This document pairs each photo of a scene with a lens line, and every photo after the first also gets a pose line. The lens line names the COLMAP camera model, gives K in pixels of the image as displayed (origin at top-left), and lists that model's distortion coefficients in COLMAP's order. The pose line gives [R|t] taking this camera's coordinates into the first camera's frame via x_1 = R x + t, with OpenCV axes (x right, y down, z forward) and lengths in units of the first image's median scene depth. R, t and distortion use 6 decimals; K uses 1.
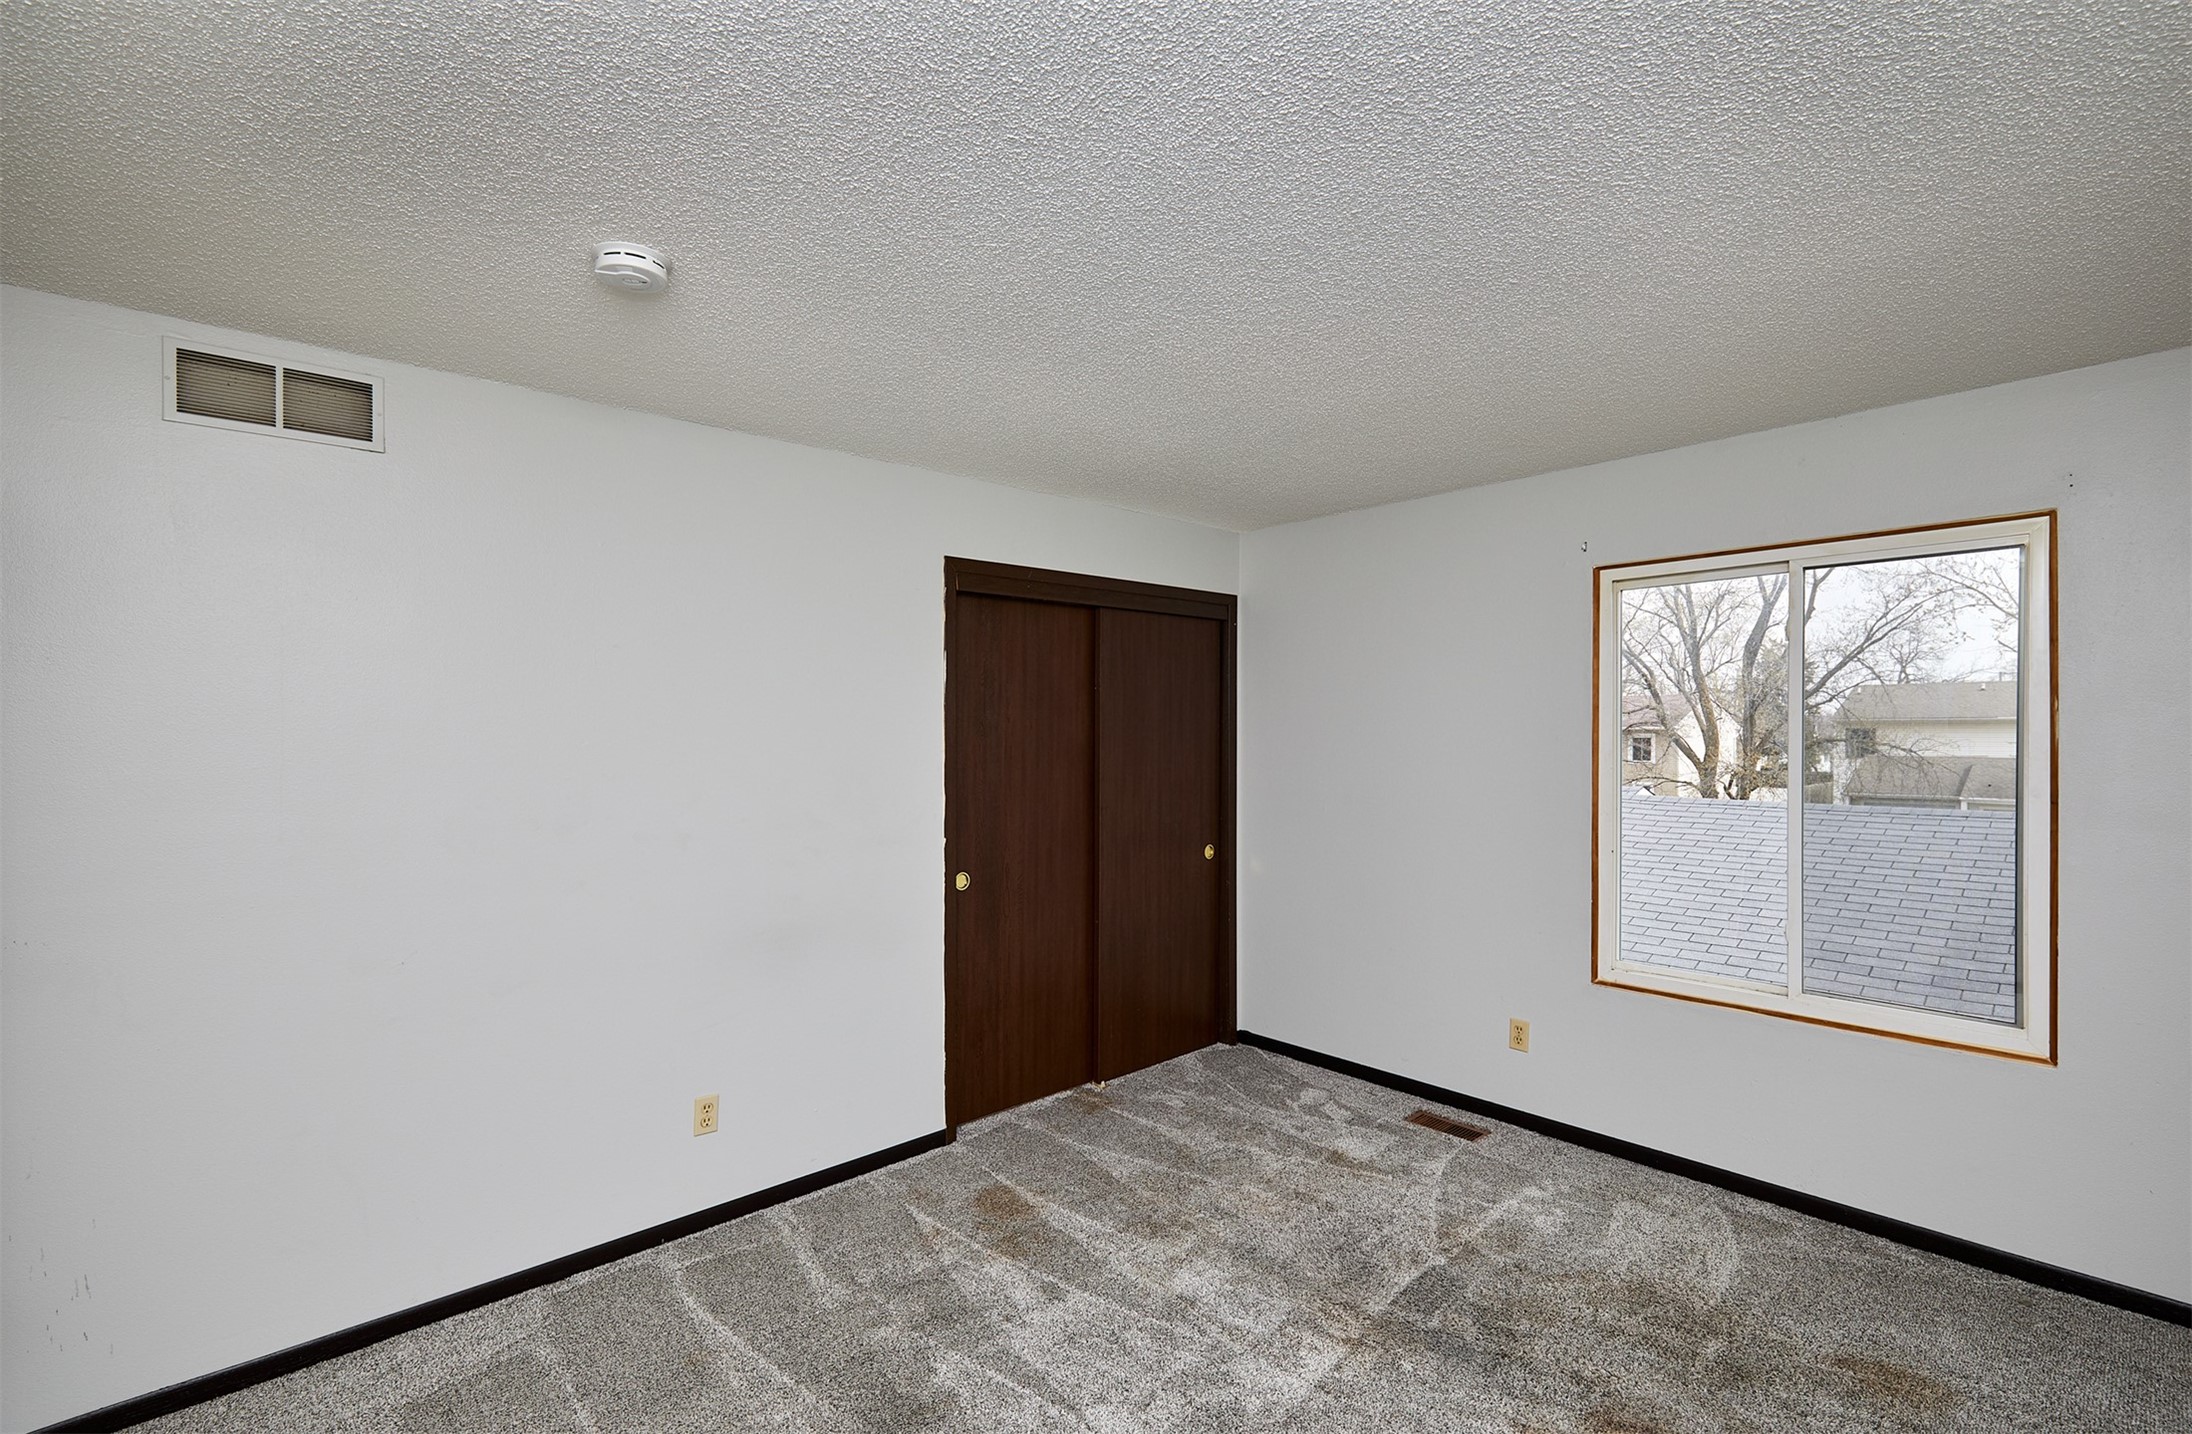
lens RADIAL K [[979.1, 0, 1105.4], [0, 979.1, 722.8], [0, 0, 1]] dist [0.003560, -0.001853]
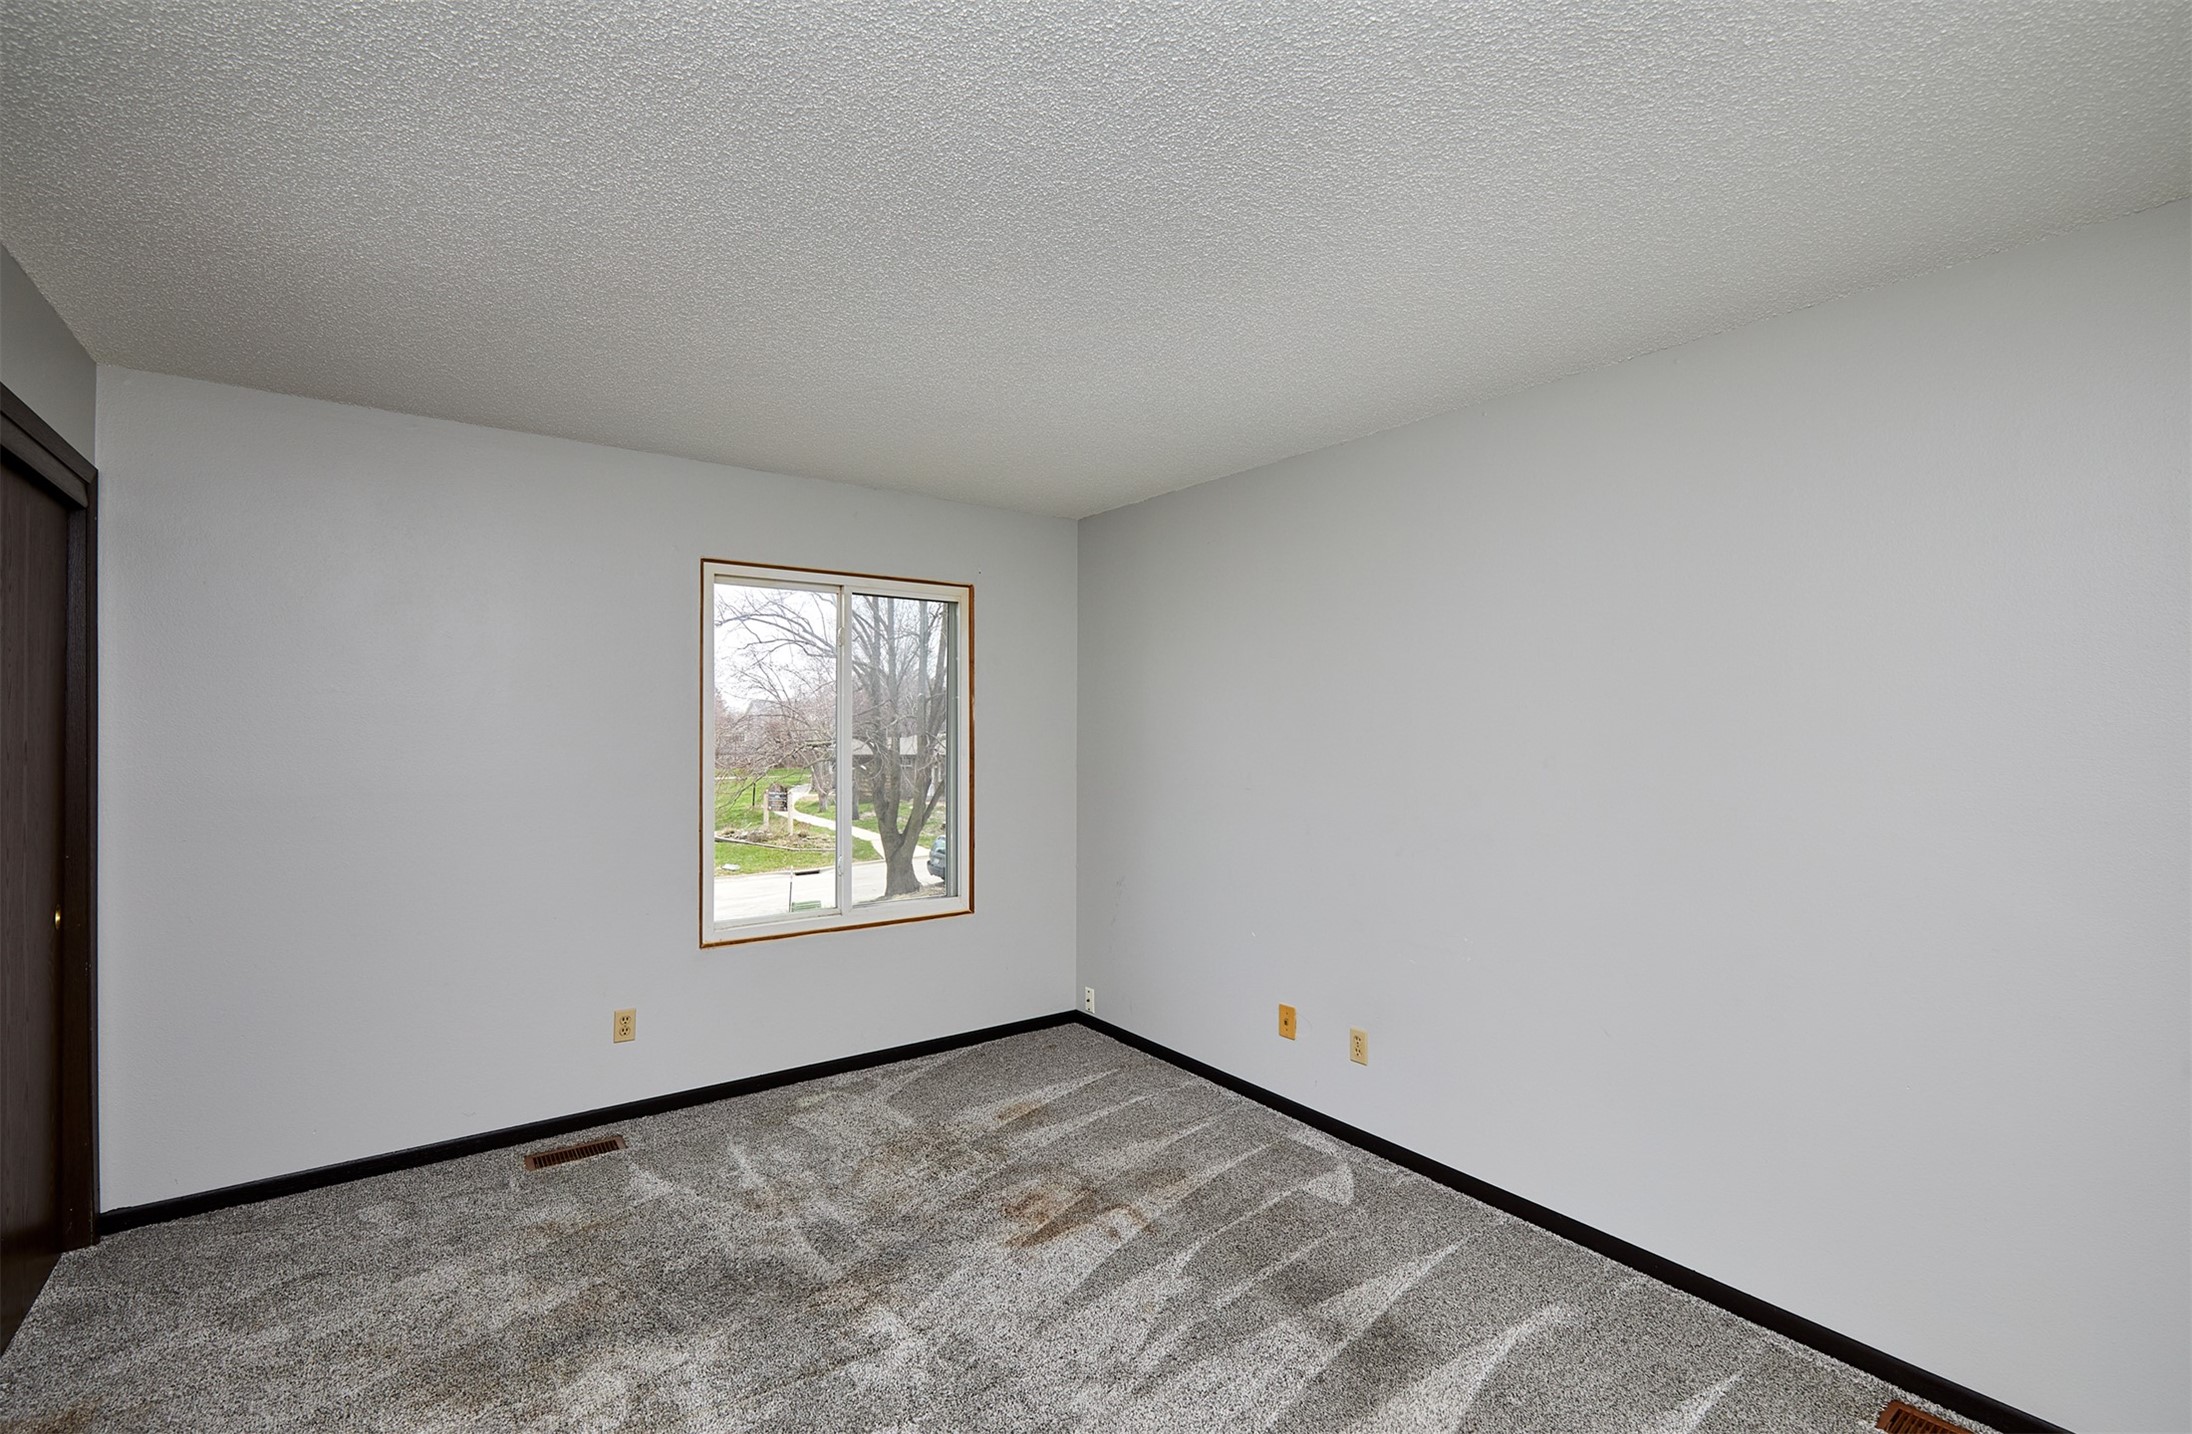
lens RADIAL K [[979.1, 0, 1110.7], [0, 979.1, 723.6], [0, 0, 1]] dist [0.003560, -0.001853]
pose [[0.083687, 0.008850, 0.996453, -0.521183], [-0.011613, 0.999901, -0.007905, 0.024471], [-0.996424, -0.010910, 0.083781, 0.463929]]
